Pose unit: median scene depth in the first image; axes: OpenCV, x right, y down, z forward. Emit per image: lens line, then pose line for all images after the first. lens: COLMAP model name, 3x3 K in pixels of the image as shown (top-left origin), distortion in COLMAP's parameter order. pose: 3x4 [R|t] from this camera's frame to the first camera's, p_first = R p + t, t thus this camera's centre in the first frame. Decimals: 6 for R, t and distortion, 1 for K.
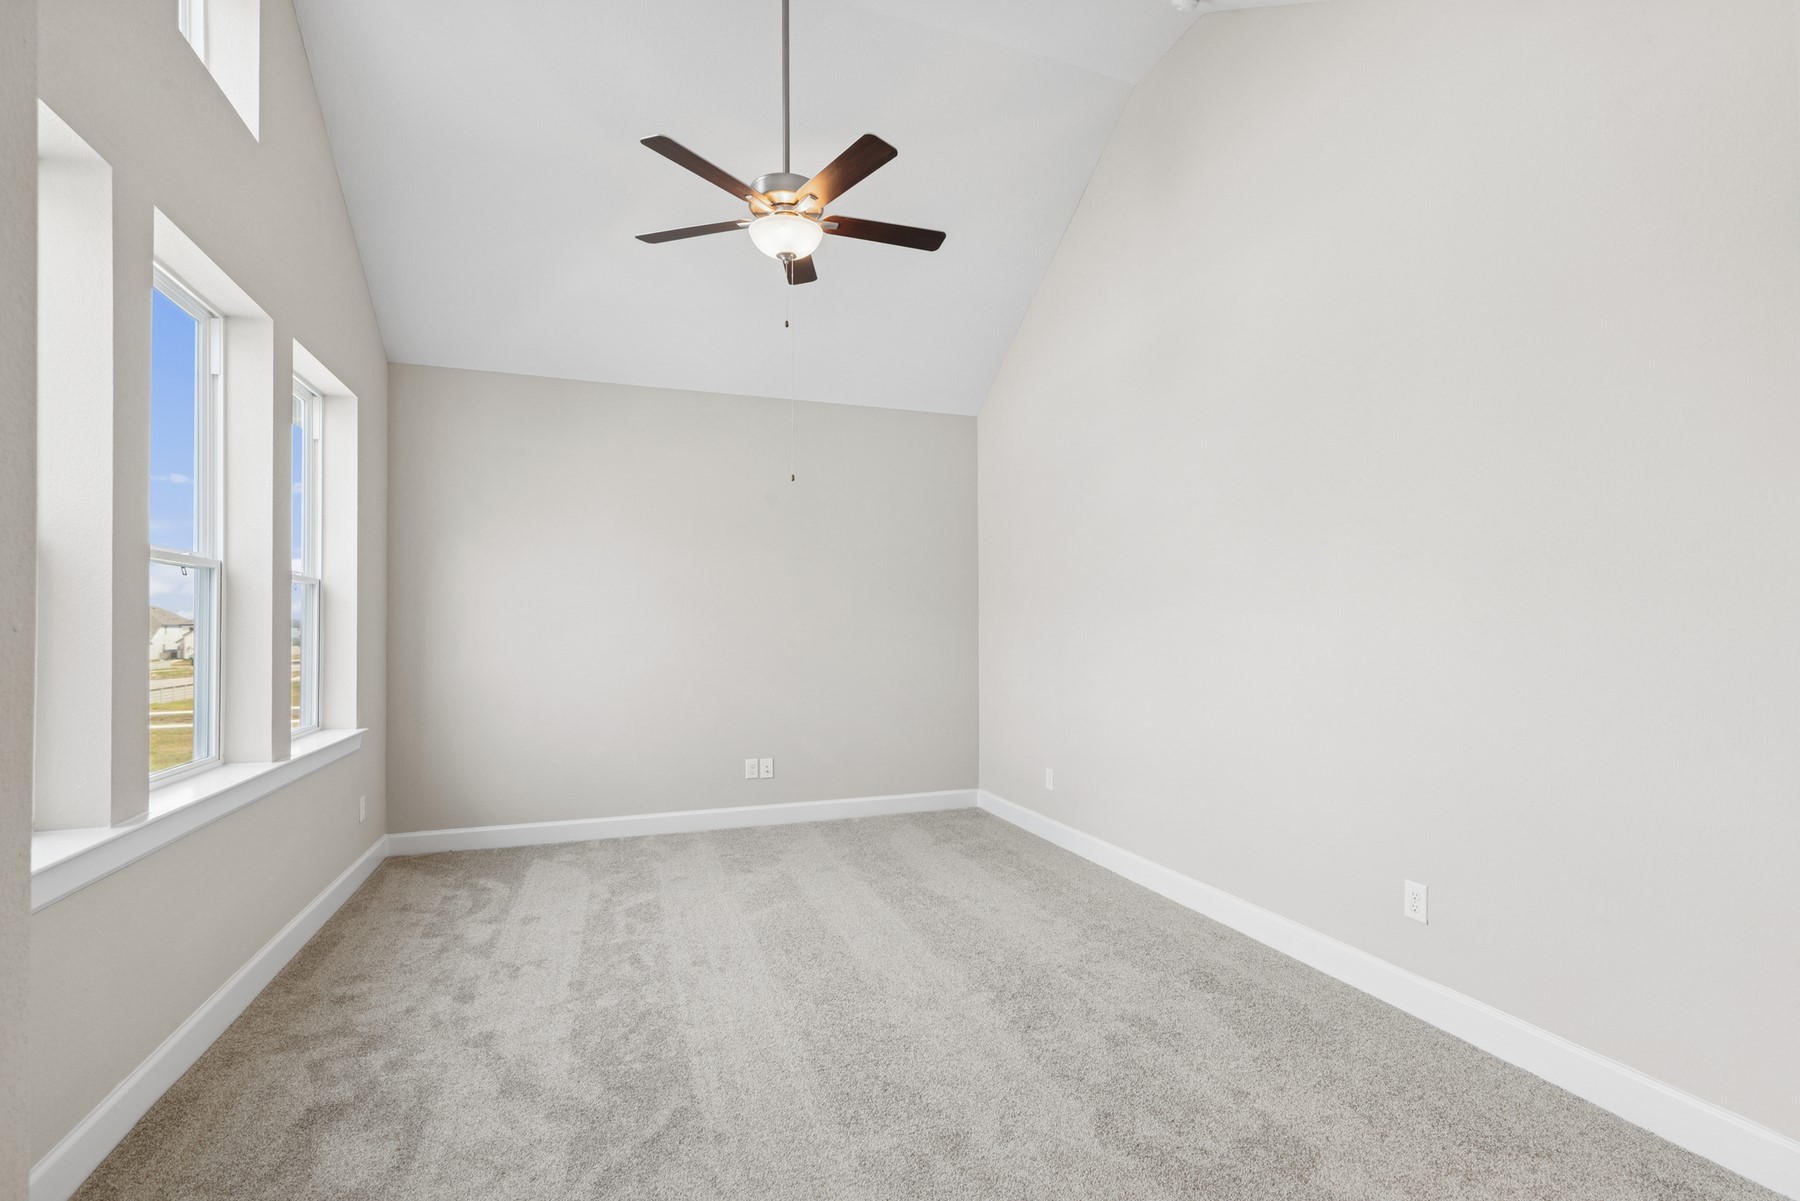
lens RADIAL K [[820.5, 0, 910.6], [0, 820.5, 608.2], [0, 0, 1]] dist [0.015928, -0.000810]
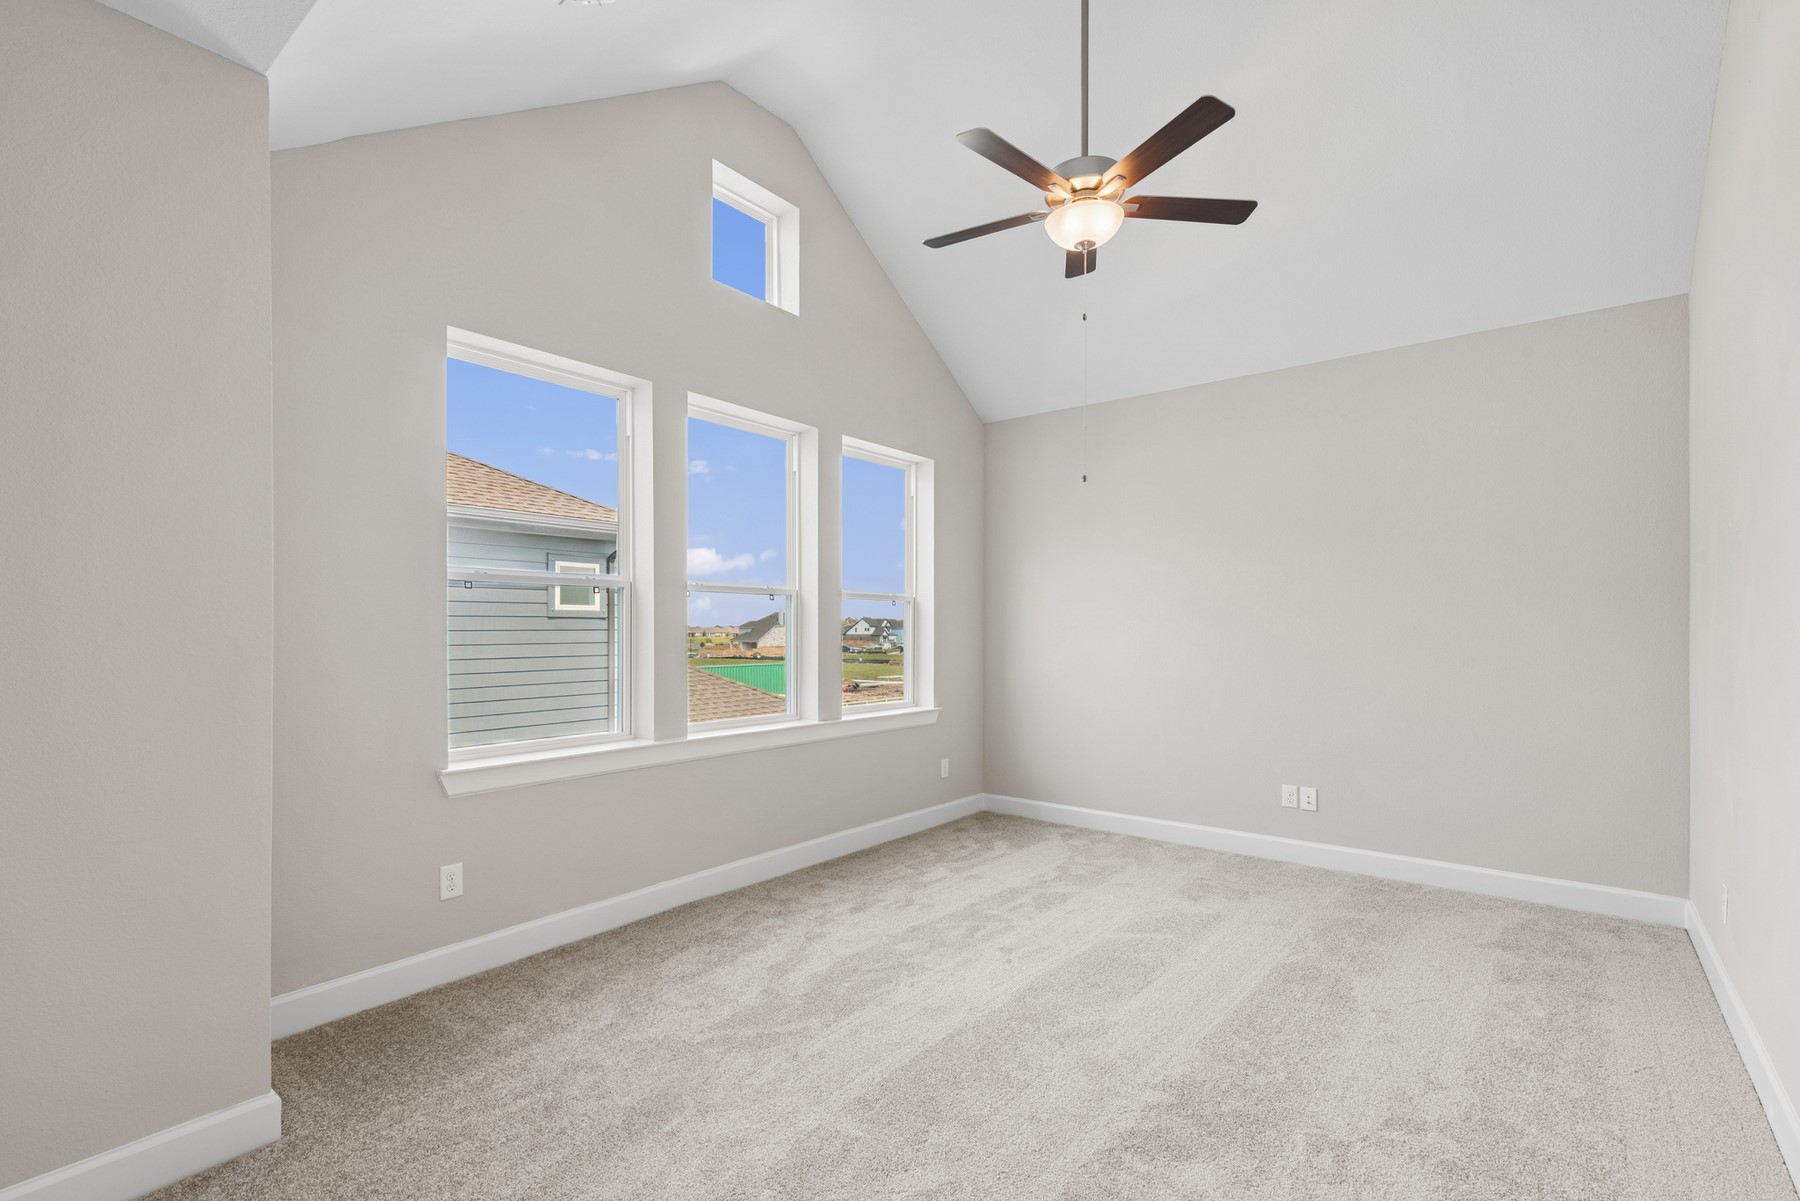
lens RADIAL K [[820.5, 0, 906.7], [0, 820.5, 612.9], [0, 0, 1]] dist [0.015928, -0.000810]
pose [[0.533263, -0.014563, -0.845824, 0.508543], [0.014555, 0.999862, -0.008039, 0.003396], [0.845824, -0.008024, 0.533402, 0.292729]]
